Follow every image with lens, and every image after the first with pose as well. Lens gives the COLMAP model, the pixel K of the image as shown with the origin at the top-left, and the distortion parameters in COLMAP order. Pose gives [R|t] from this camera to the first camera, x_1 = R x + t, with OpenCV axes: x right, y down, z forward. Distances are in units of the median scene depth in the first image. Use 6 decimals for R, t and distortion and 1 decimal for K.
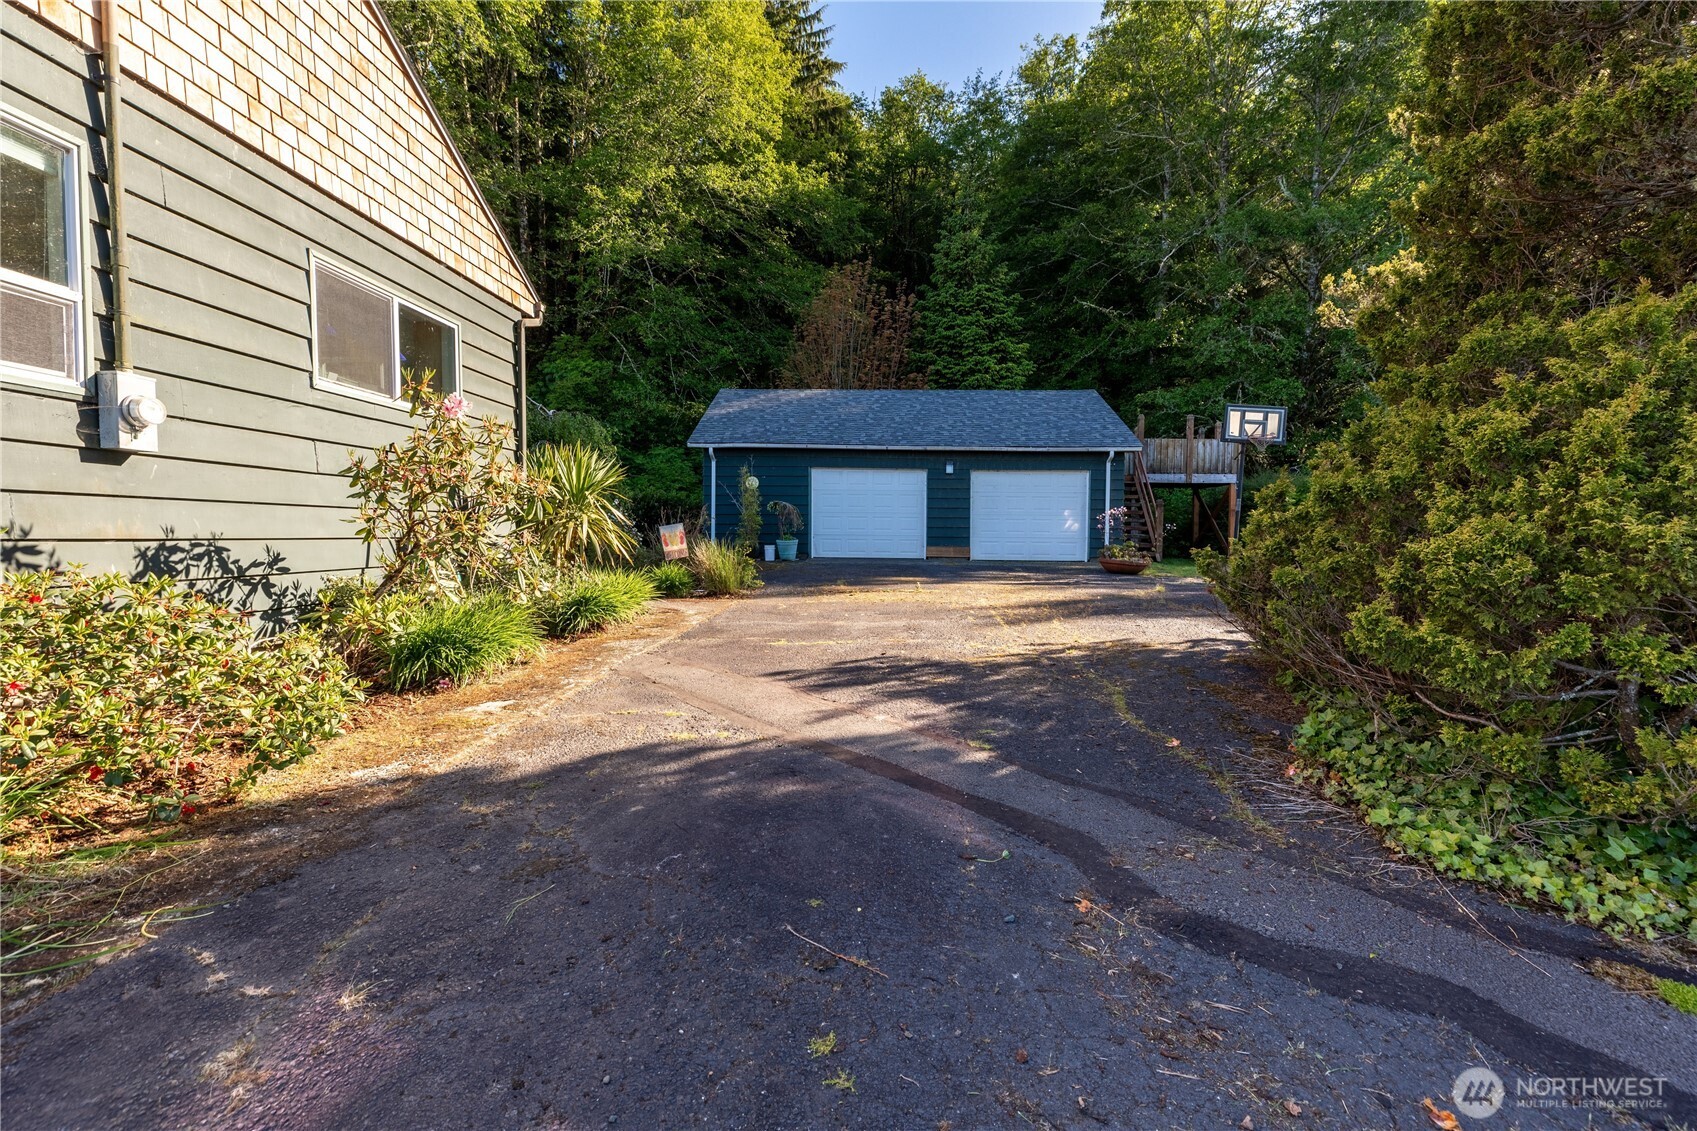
lens RADIAL K [[770.1, 0, 847.0], [0, 770.1, 562.3], [0, 0, 1]] dist [0.002116, 0.000084]
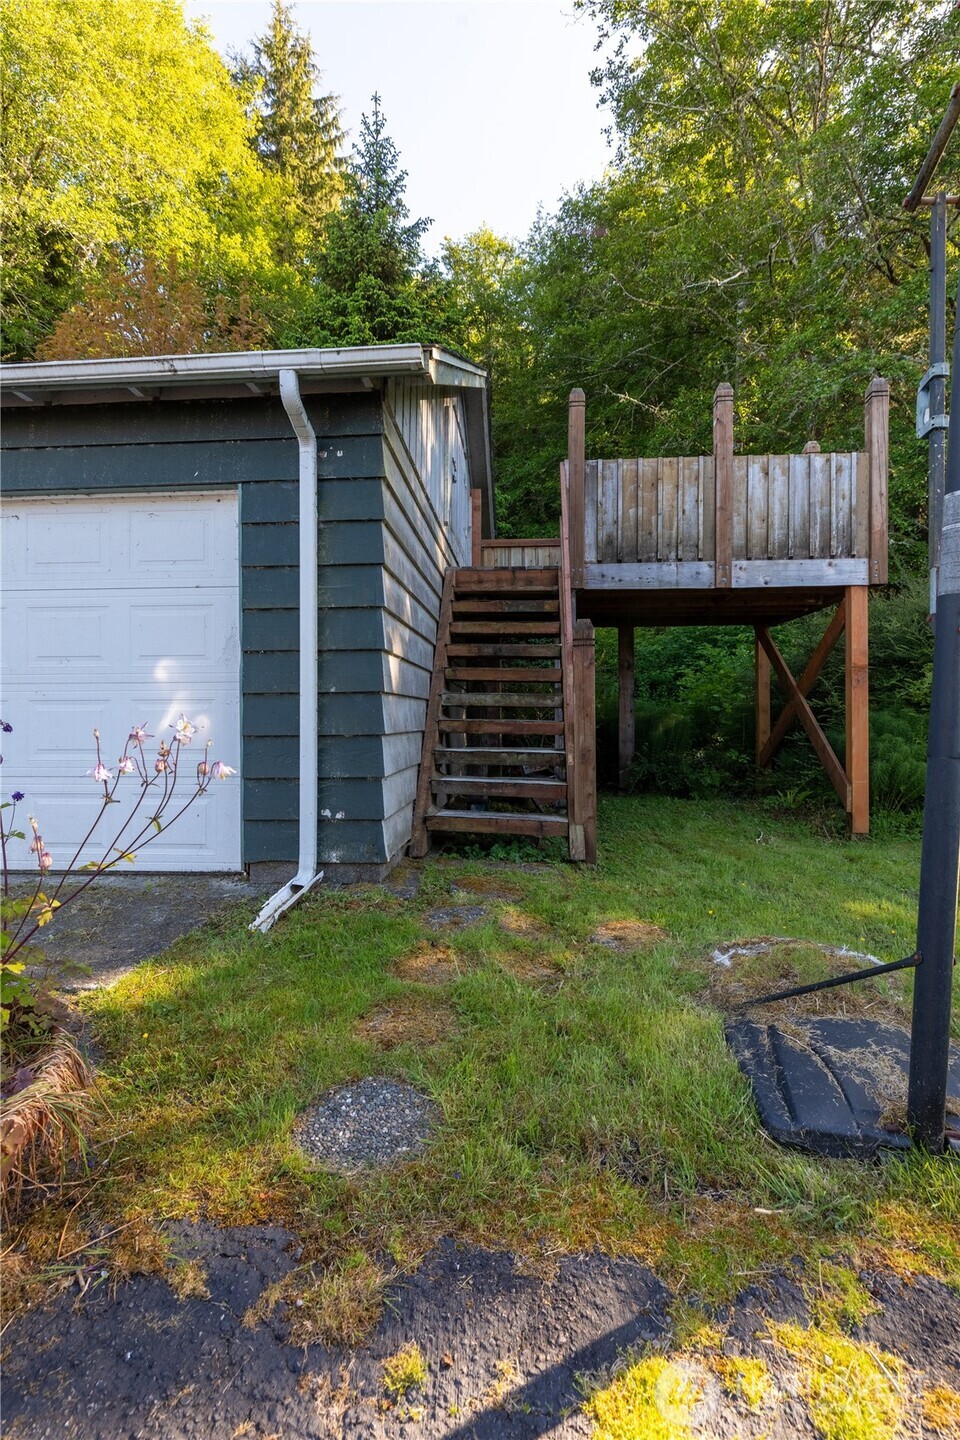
lens RADIAL K [[653.5, 0, 479.7], [0, 653.5, 719.6], [0, 0, 1]] dist [0.002116, 0.000084]
pose [[0.999303, -0.006511, -0.036761, 0.348971], [0.005178, 0.999329, -0.036249, -0.036687], [0.036973, 0.036034, 0.998666, 0.716257]]
